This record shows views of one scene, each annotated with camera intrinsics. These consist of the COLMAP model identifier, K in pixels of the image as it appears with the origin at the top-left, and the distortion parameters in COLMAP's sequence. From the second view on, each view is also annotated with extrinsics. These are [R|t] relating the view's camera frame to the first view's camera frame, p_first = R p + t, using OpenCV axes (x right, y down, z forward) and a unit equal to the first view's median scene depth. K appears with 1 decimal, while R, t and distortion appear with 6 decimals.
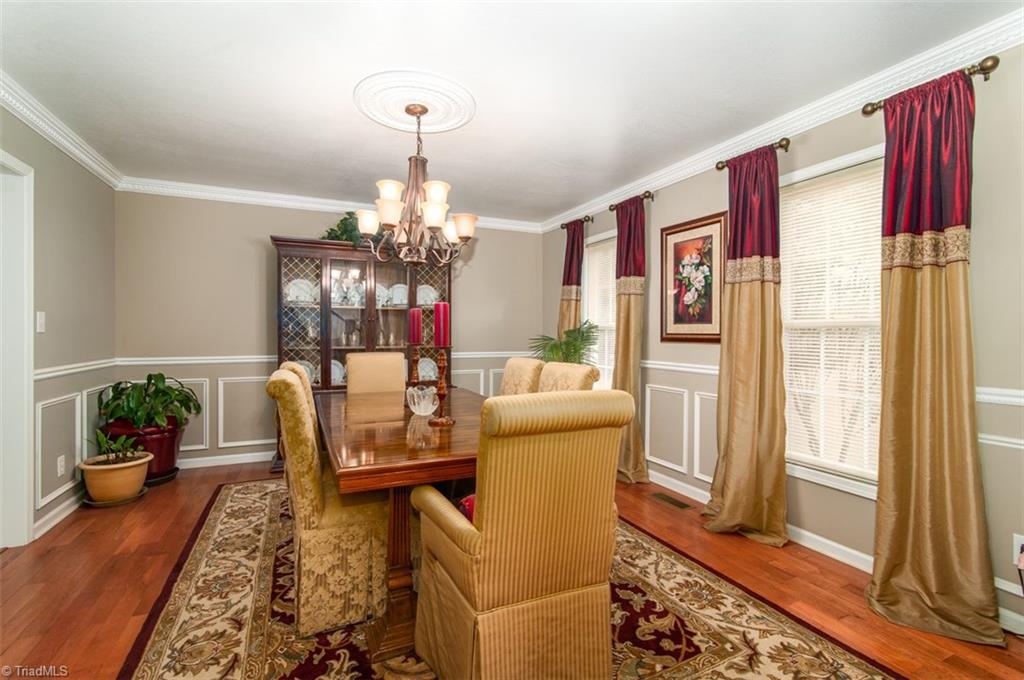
lens RADIAL K [[466.4, 0, 509.6], [0, 466.4, 333.5], [0, 0, 1]] dist [-0.000270, 0.000731]
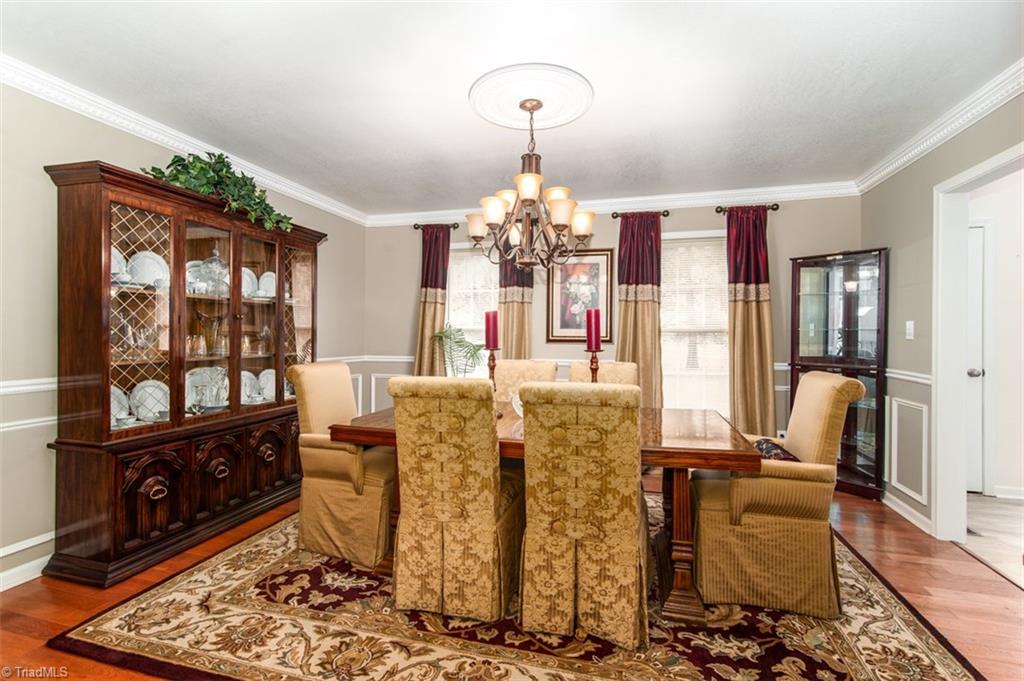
lens RADIAL K [[466.4, 0, 510.7], [0, 466.4, 339.1], [0, 0, 1]] dist [-0.000270, 0.000731]
pose [[0.639339, -0.007908, 0.768884, -0.845017], [-0.000382, 0.999944, 0.010603, -0.006726], [-0.768925, -0.007073, 0.639300, 0.365777]]
